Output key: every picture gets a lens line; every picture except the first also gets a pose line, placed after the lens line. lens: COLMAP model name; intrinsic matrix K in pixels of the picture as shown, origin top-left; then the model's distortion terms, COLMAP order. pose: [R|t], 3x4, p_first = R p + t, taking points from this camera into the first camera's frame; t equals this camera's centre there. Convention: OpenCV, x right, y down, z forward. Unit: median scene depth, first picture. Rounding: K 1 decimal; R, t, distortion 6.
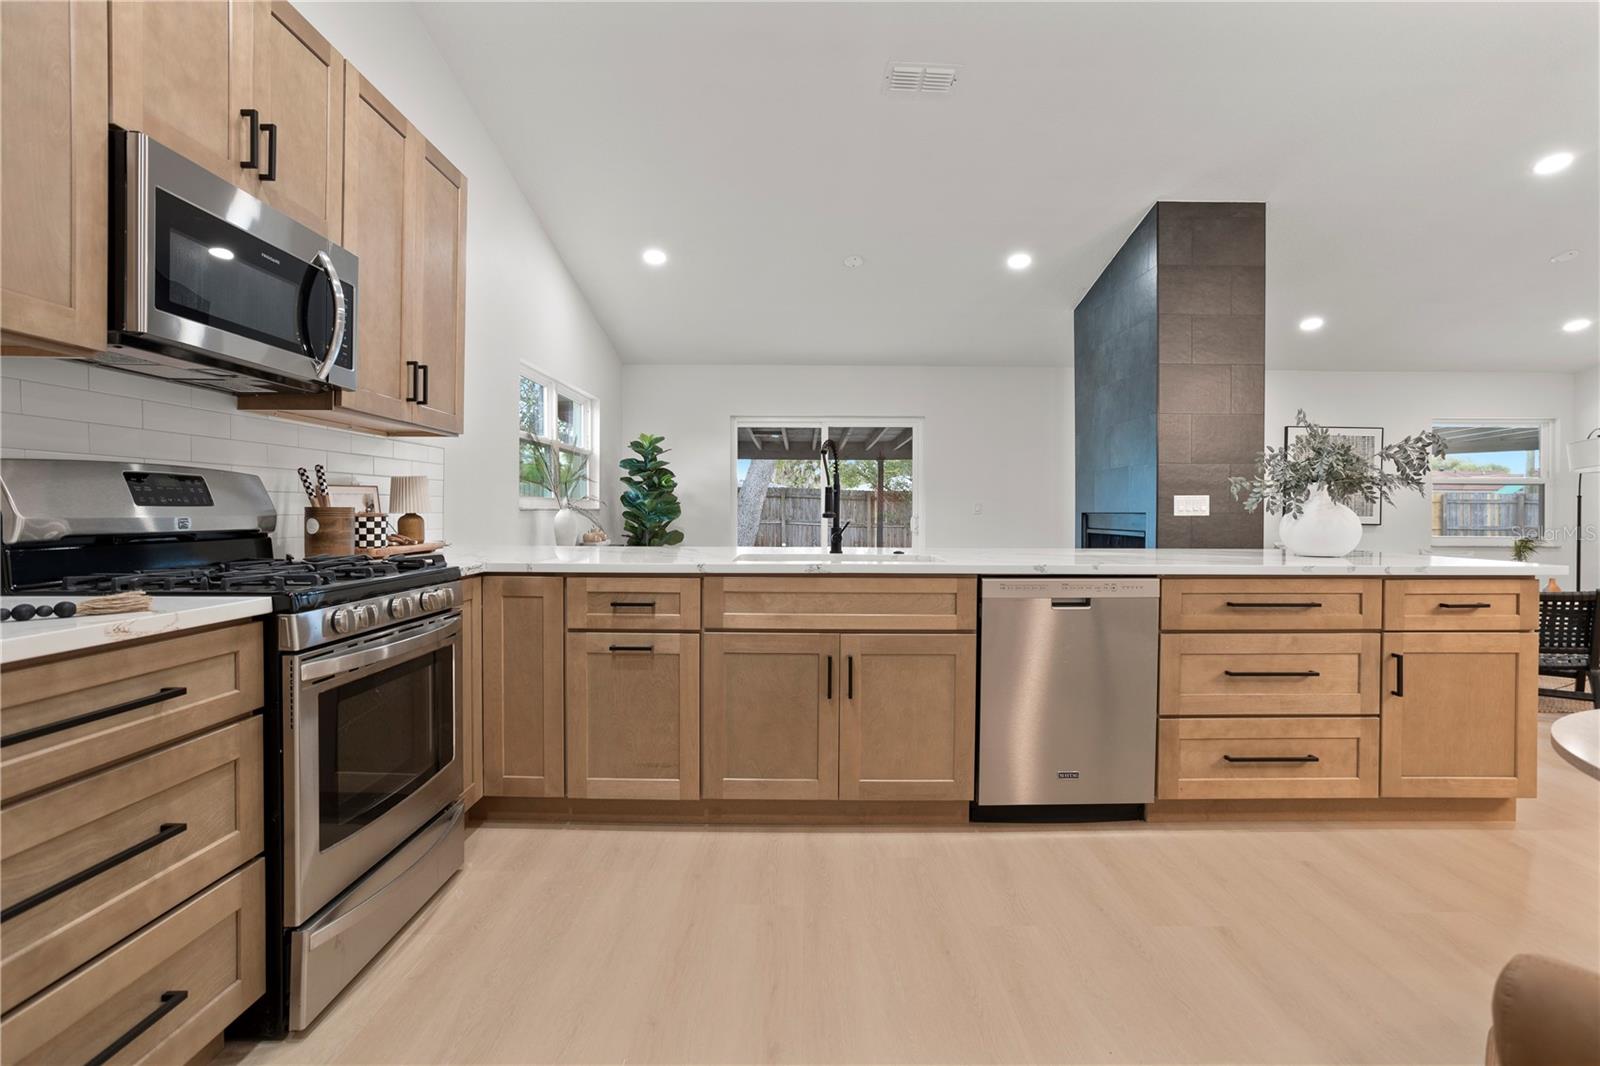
lens RADIAL K [[774.6, 0, 801.7], [0, 774.6, 520.0], [0, 0, 1]] dist [-0.054969, 0.029729]
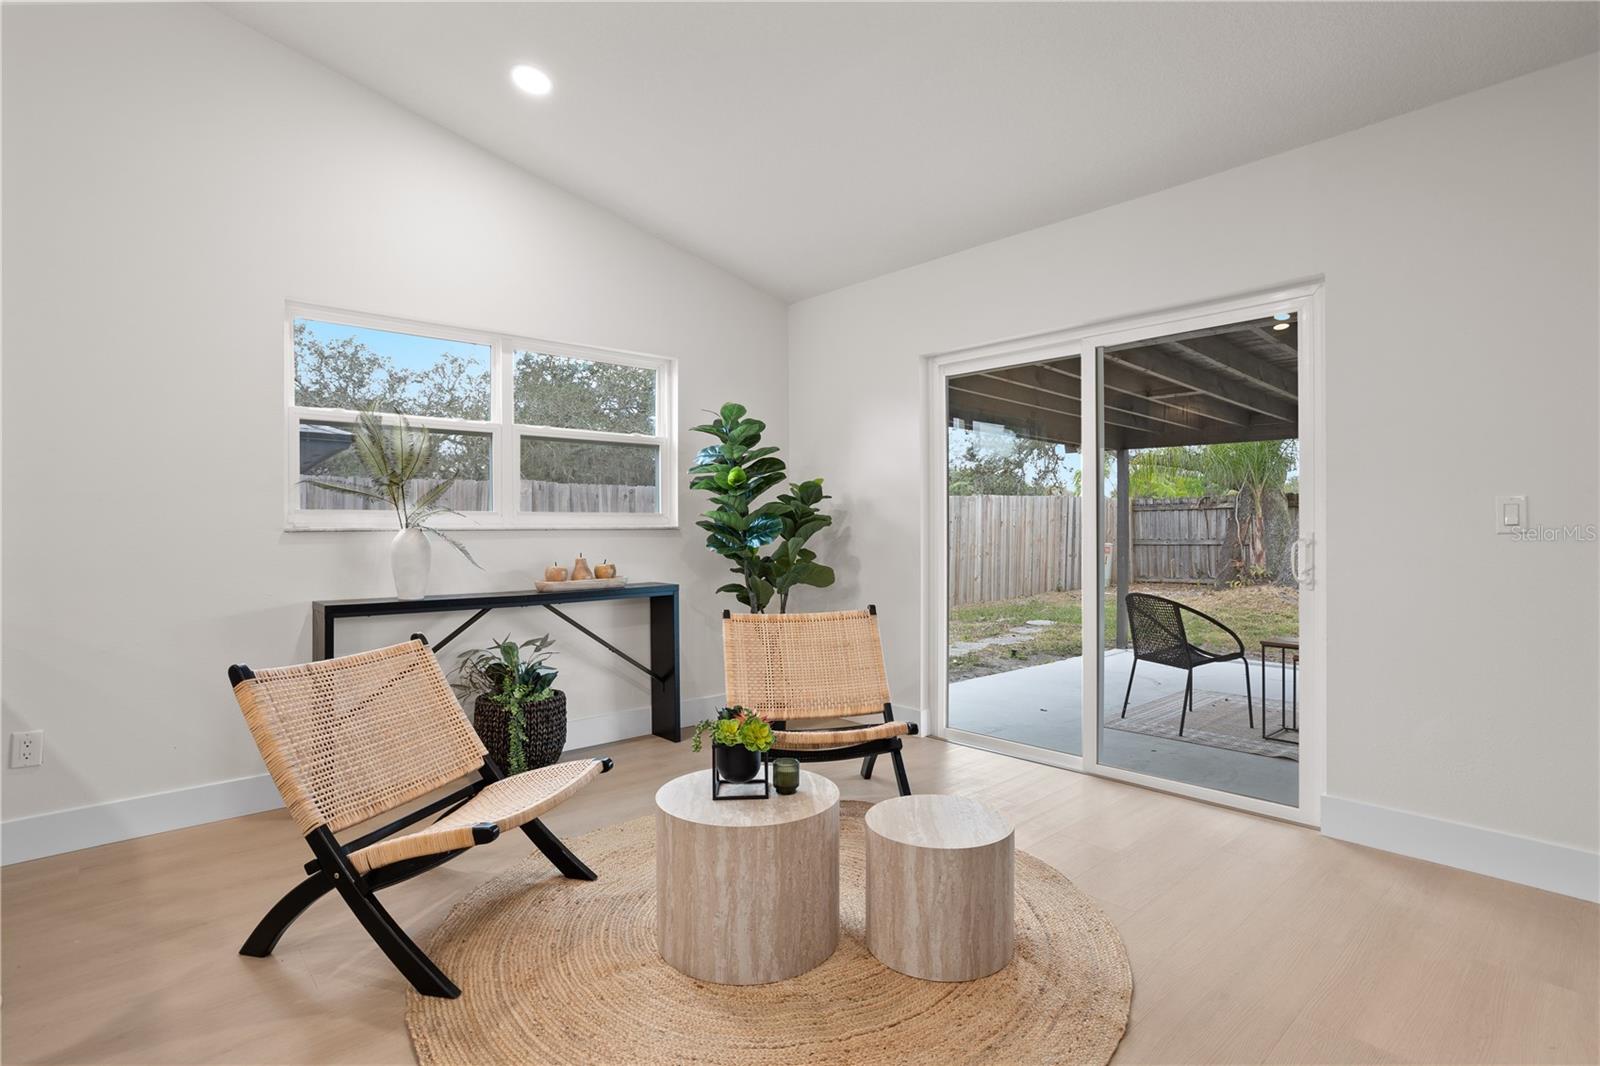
lens RADIAL K [[774.6, 0, 801.7], [0, 774.6, 520.0], [0, 0, 1]] dist [-0.054969, 0.029729]
pose [[0.682989, -0.011609, -0.730336, 0.728376], [-0.001154, 0.999855, -0.016972, -0.022871], [0.730428, 0.012434, 0.682877, 1.584221]]
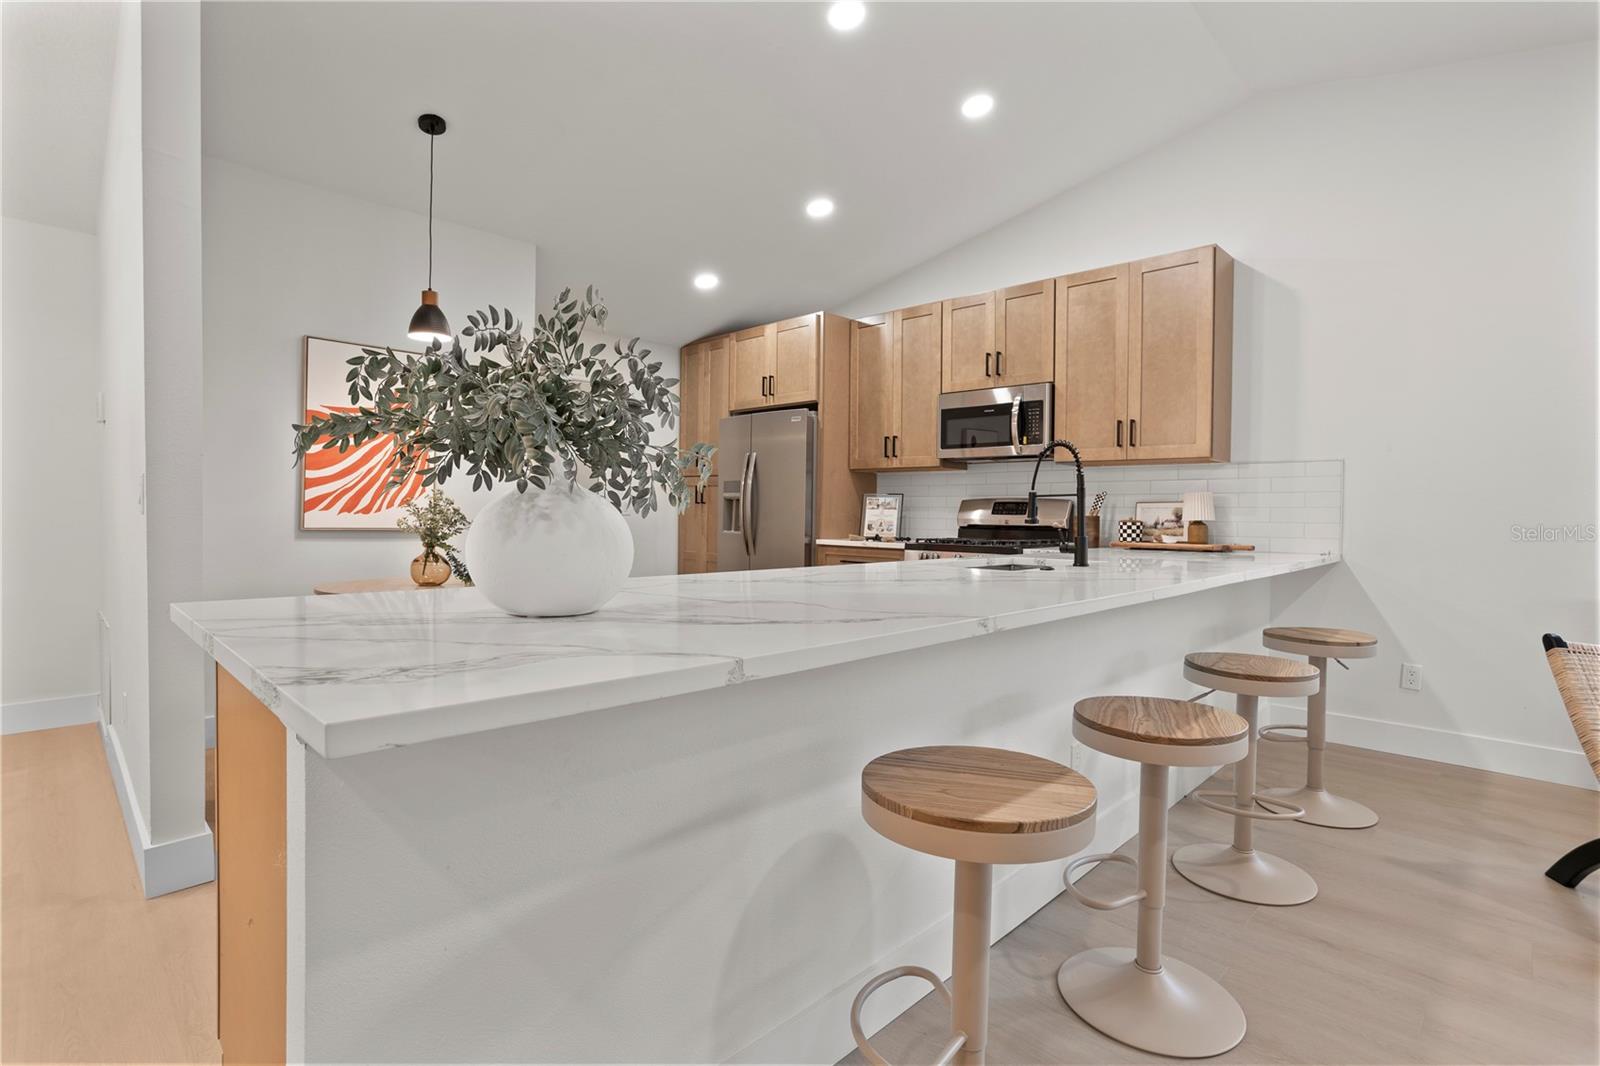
lens RADIAL K [[774.6, 0, 801.7], [0, 774.6, 520.0], [0, 0, 1]] dist [-0.054969, 0.029729]
pose [[-0.696786, -0.003662, -0.717269, 1.069145], [-0.021913, 0.999629, 0.016183, -0.020255], [0.716944, 0.026994, -0.696608, 1.678995]]
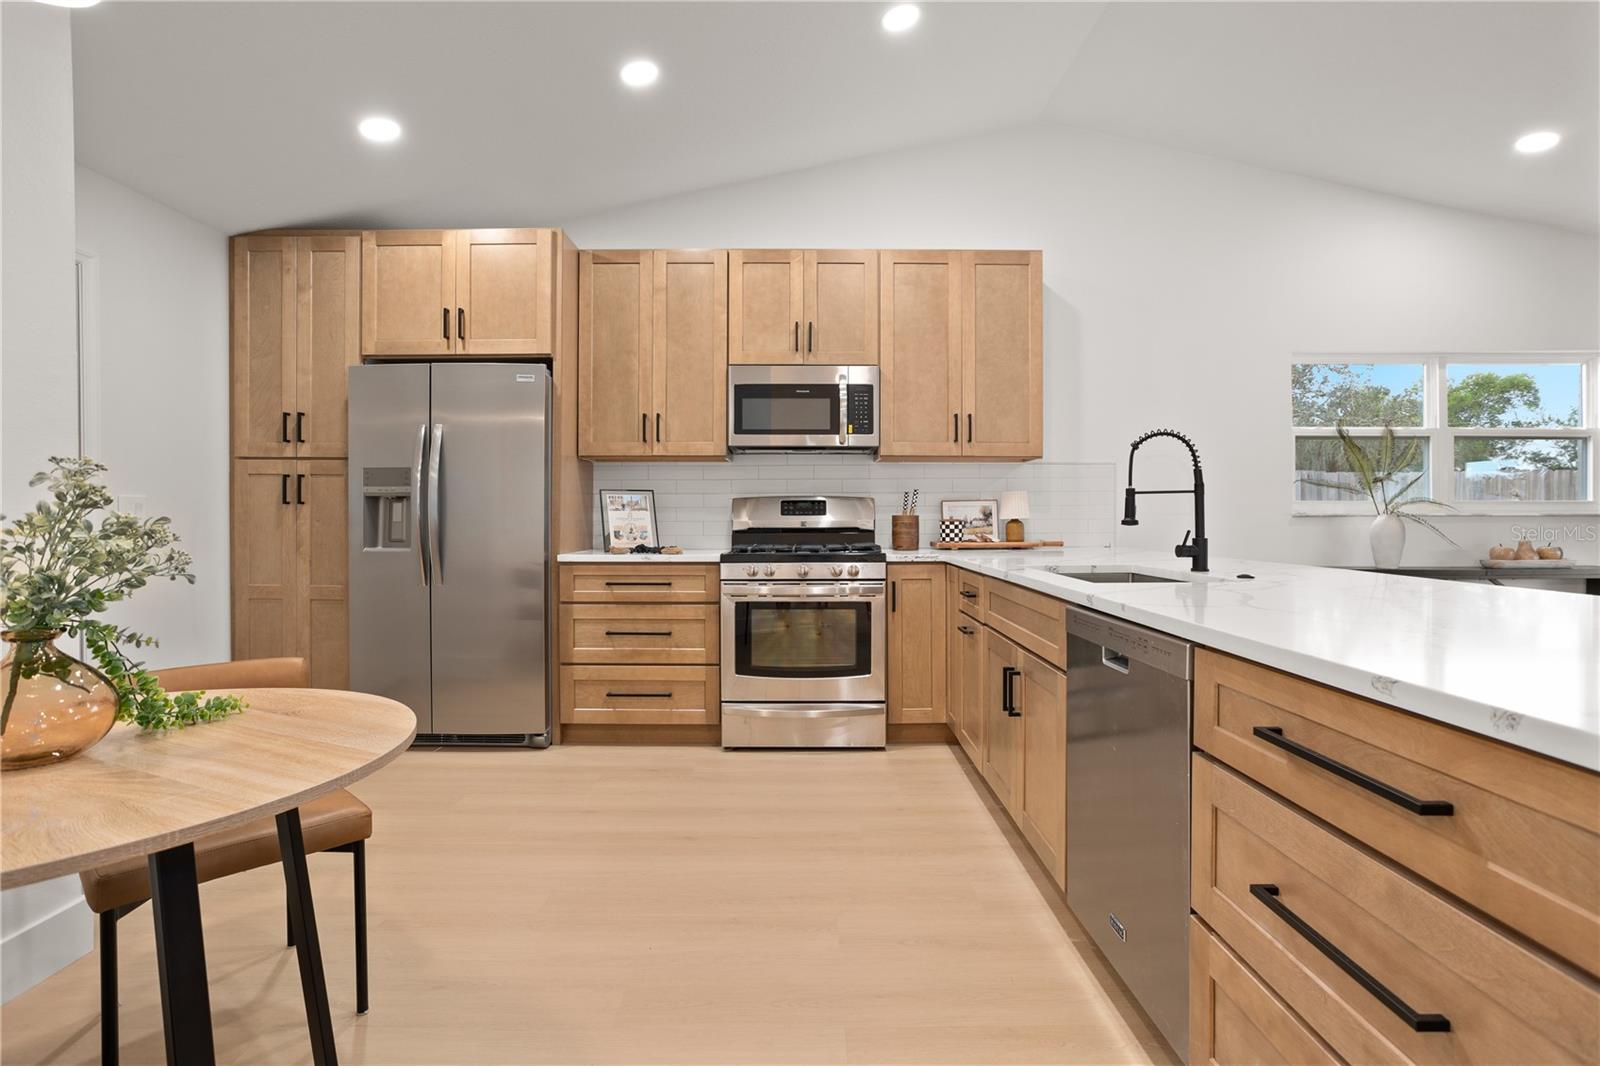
lens RADIAL K [[774.6, 0, 801.7], [0, 774.6, 520.0], [0, 0, 1]] dist [-0.054969, 0.029729]
pose [[0.004205, 0.002556, -0.999988, 0.986519], [-0.009625, 0.999951, 0.002515, -0.008380], [0.999945, 0.009614, 0.004230, 0.729830]]
